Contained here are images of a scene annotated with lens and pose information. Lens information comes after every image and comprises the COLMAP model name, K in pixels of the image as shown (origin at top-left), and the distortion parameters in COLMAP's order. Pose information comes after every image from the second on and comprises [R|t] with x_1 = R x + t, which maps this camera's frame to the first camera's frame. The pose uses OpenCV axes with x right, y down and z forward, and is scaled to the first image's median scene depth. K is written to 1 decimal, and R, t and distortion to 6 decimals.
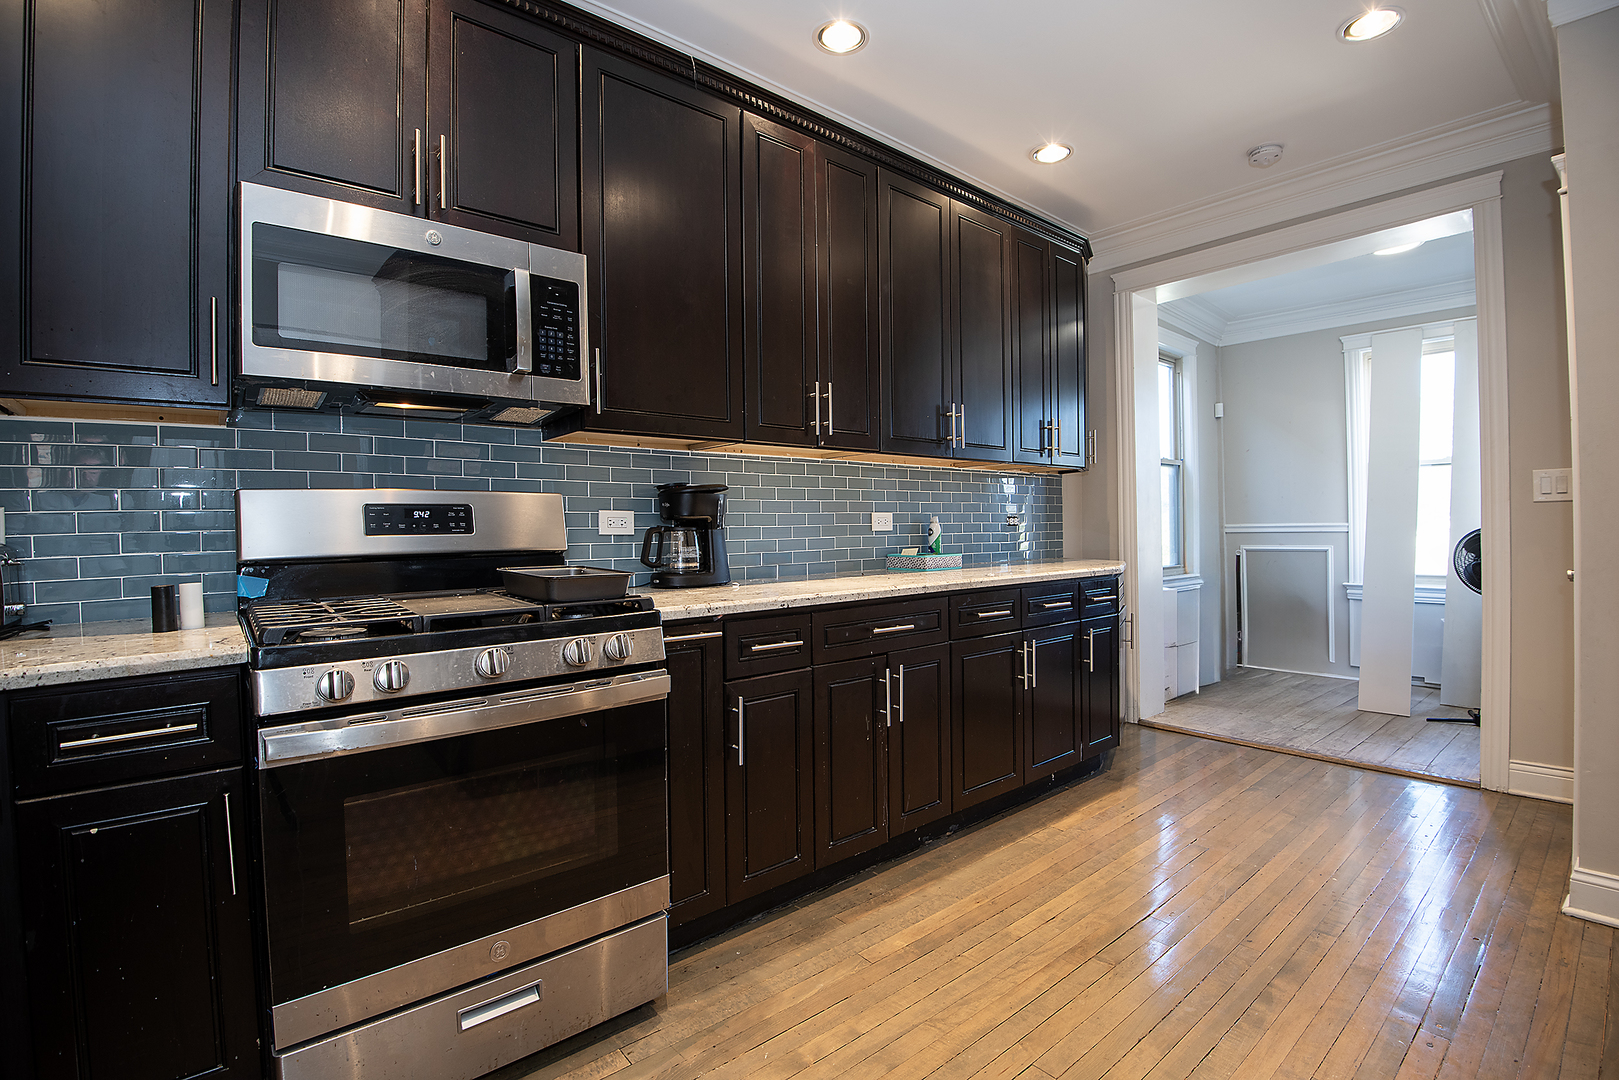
lens RADIAL K [[754.9, 0, 786.4], [0, 754.9, 532.9], [0, 0, 1]] dist [-0.022735, -0.006676]
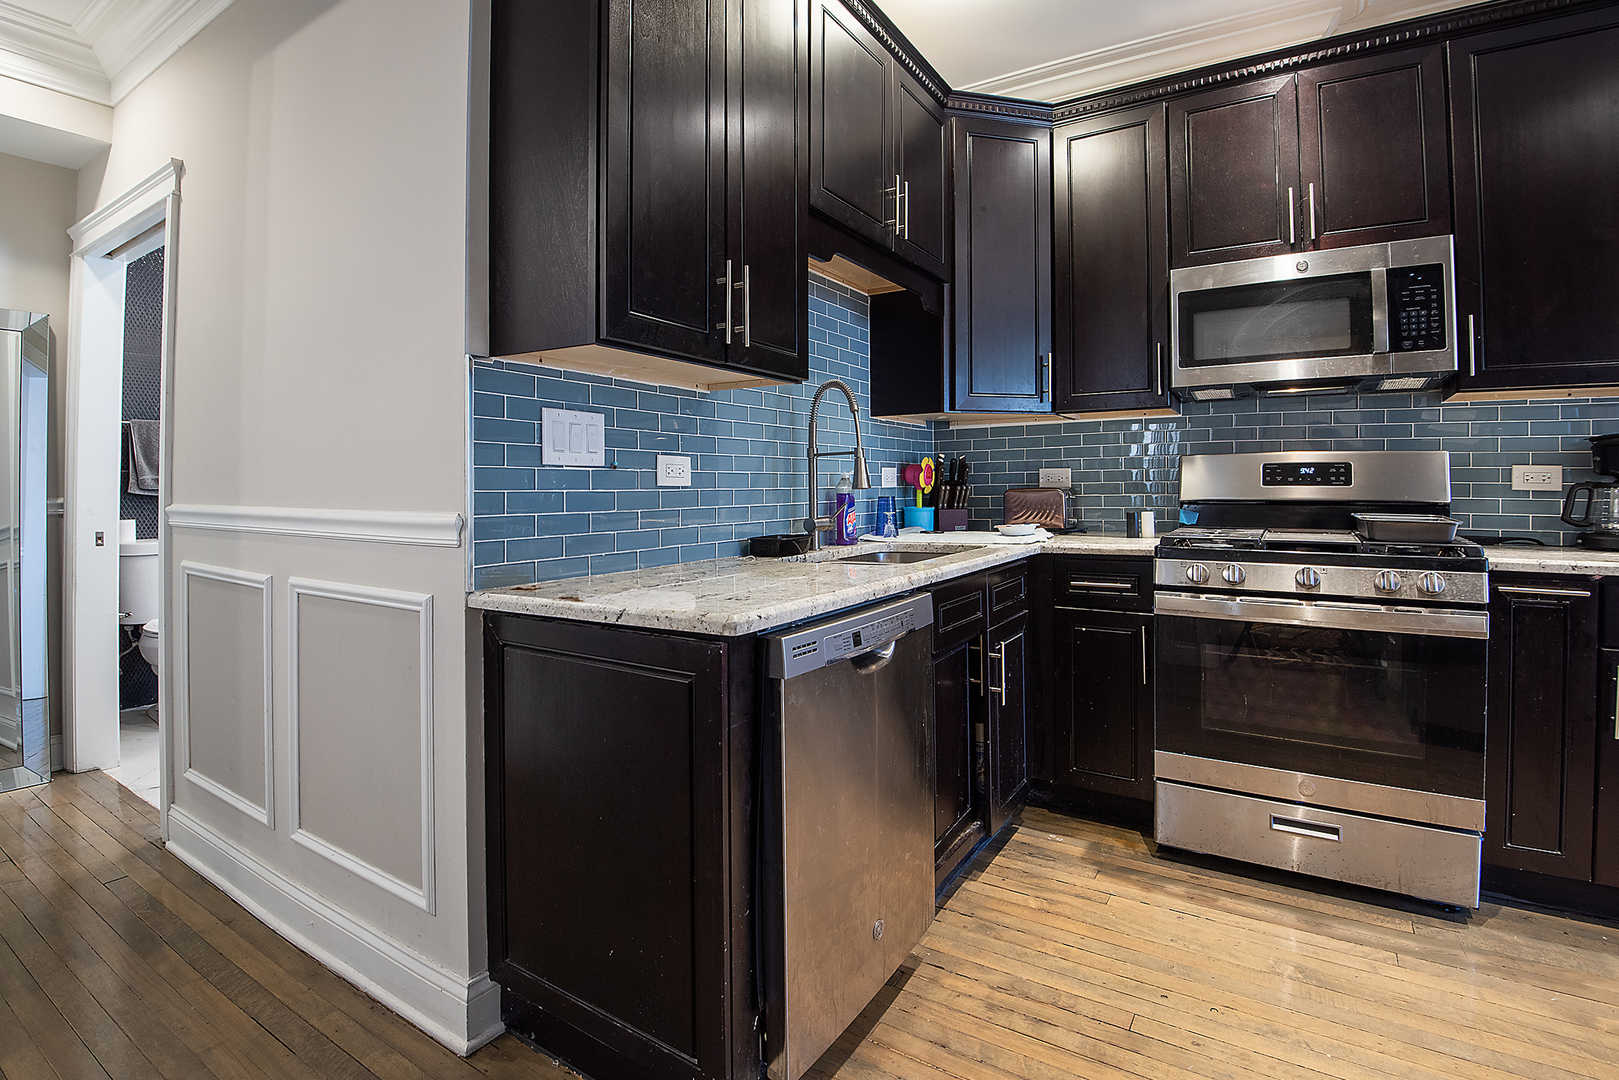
lens RADIAL K [[754.9, 0, 800.3], [0, 754.9, 484.6], [0, 0, 1]] dist [-0.022735, -0.006676]
pose [[0.314188, 0.010656, -0.949301, 0.472140], [-0.014754, 0.999871, 0.006340, 0.004267], [0.949246, 0.012014, 0.314305, -0.247190]]
